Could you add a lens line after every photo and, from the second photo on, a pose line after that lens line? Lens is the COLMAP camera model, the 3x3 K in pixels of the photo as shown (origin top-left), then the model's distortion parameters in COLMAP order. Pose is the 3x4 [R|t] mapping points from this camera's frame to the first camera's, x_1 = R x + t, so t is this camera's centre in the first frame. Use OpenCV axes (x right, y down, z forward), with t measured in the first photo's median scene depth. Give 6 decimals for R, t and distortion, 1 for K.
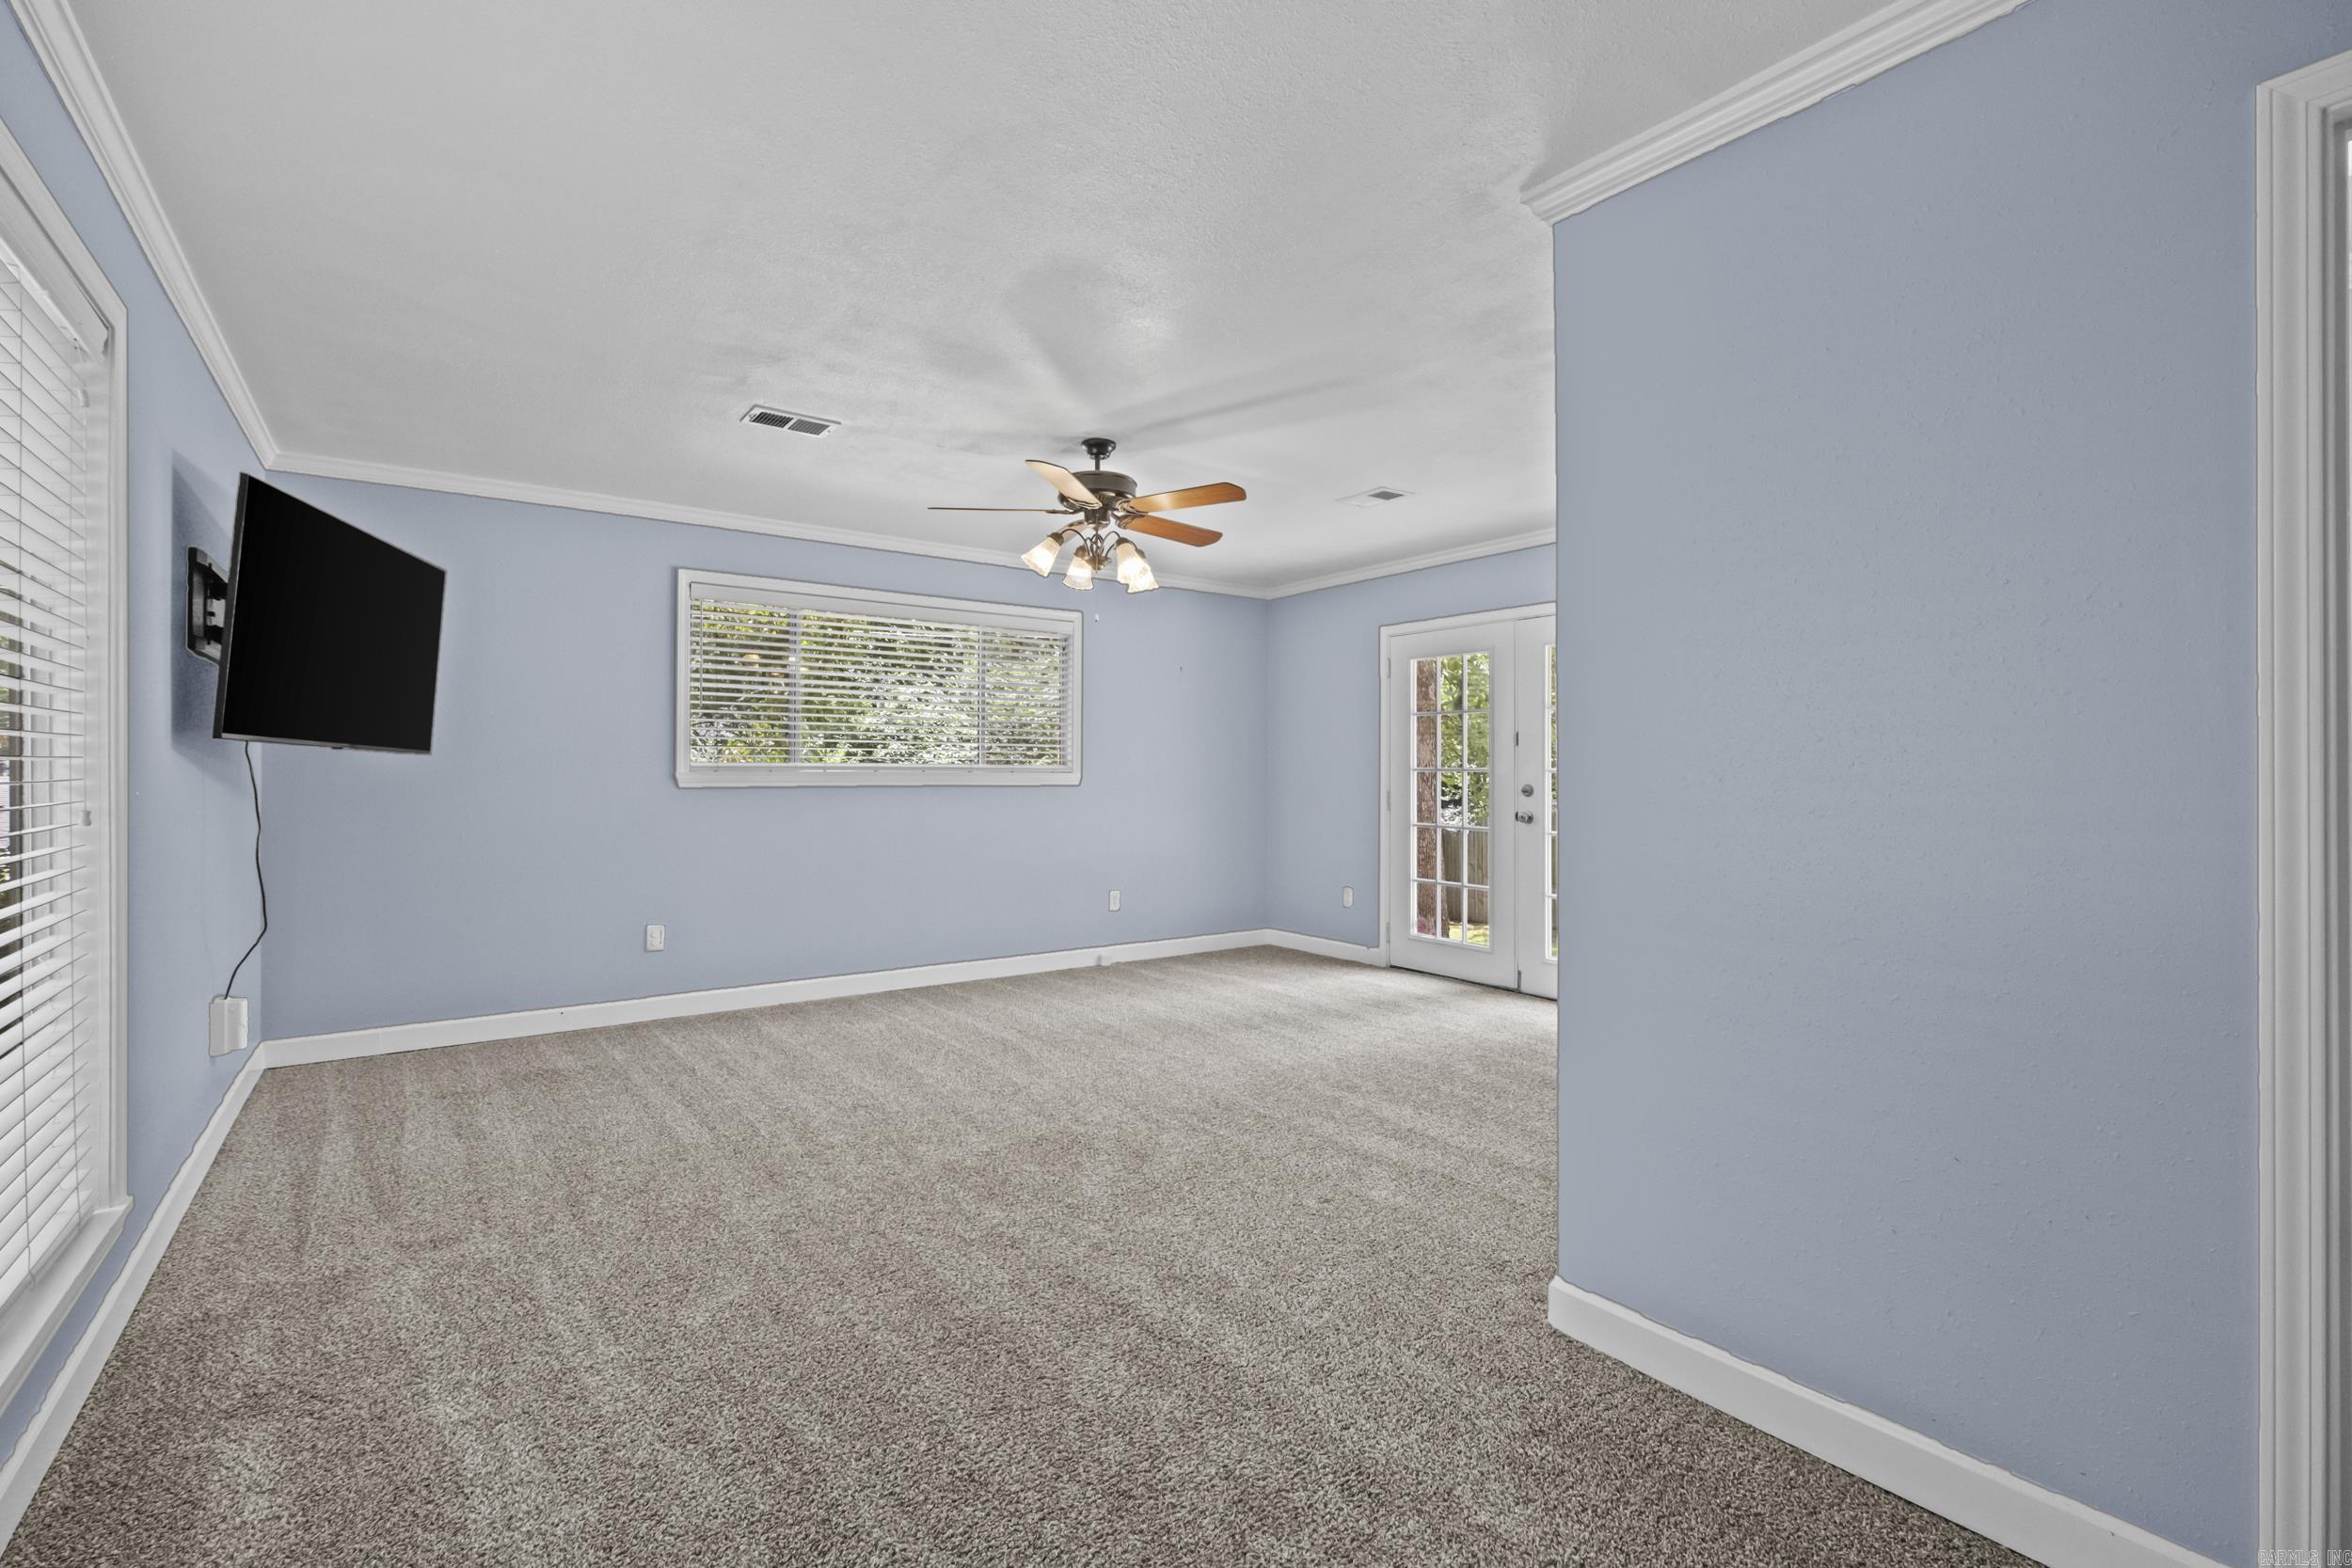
lens RADIAL K [[1021.2, 0, 1171.7], [0, 1021.2, 782.5], [0, 0, 1]] dist [-0.006952, 0.000524]
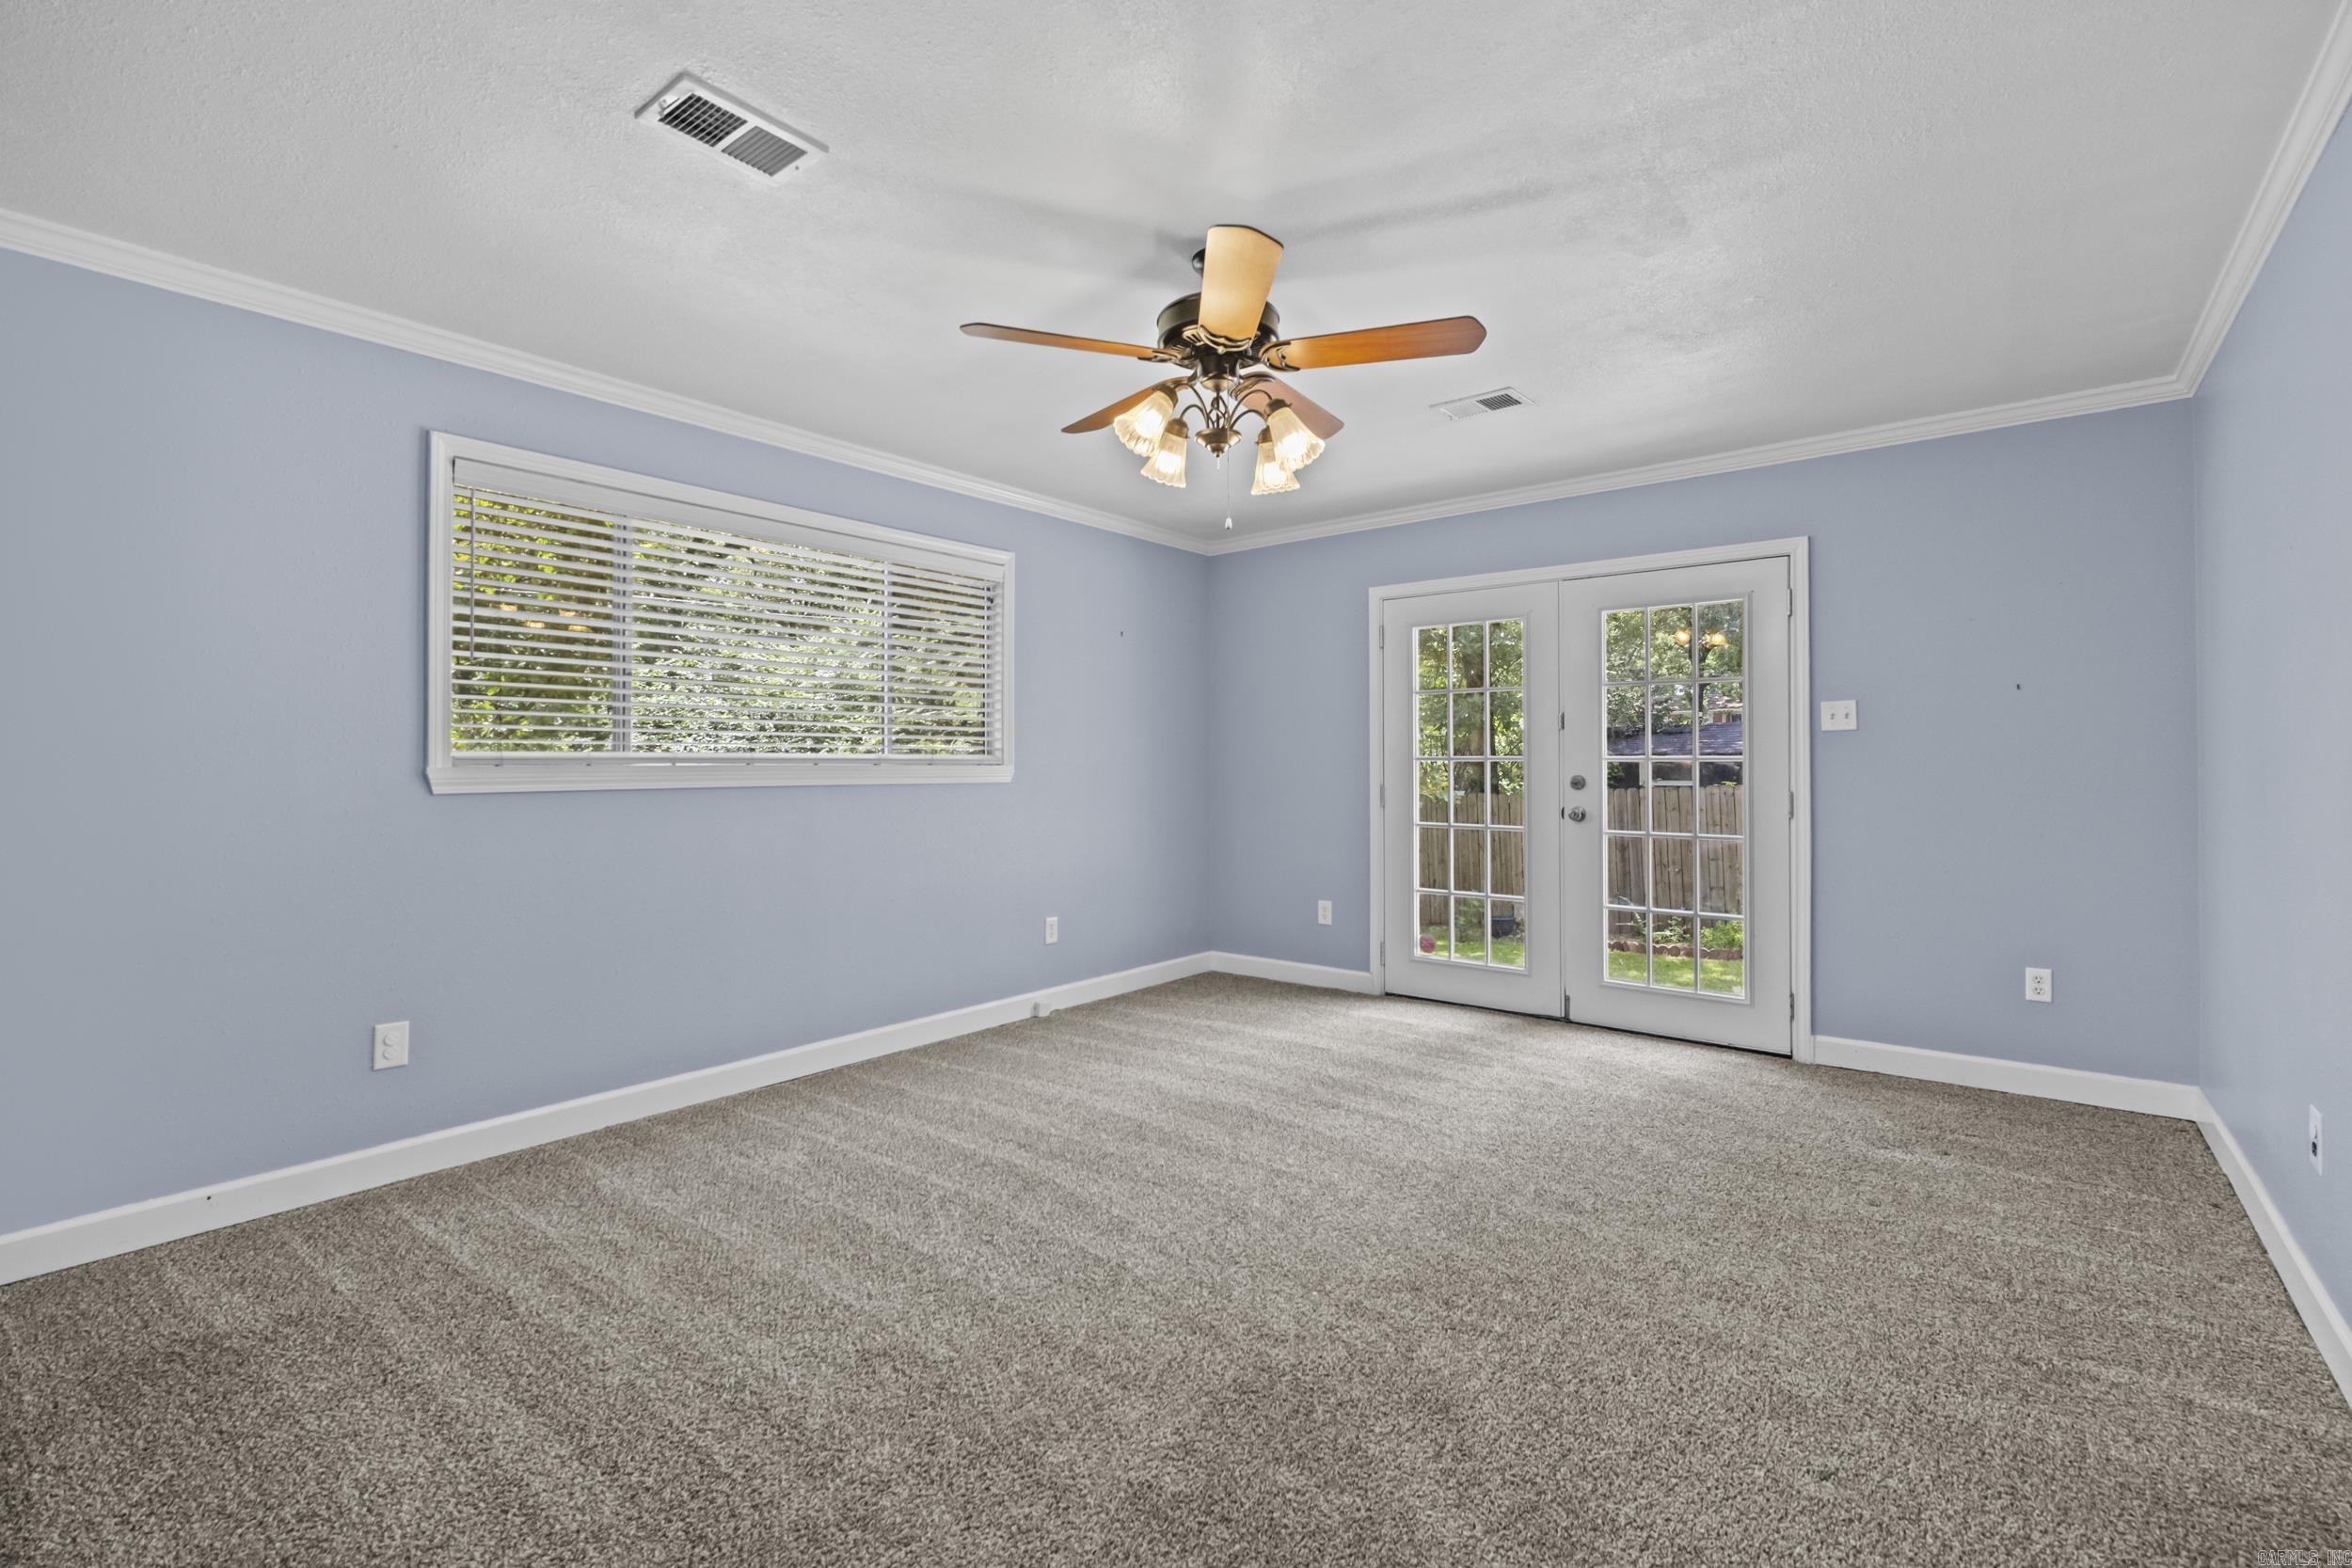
lens RADIAL K [[1021.2, 0, 1180.8], [0, 1021.2, 767.3], [0, 0, 1]] dist [-0.006952, 0.000524]
pose [[0.966156, -0.007199, 0.257856, -0.211135], [0.008750, 0.999950, -0.004867, -0.003808], [-0.257808, 0.006959, 0.966171, 0.301937]]
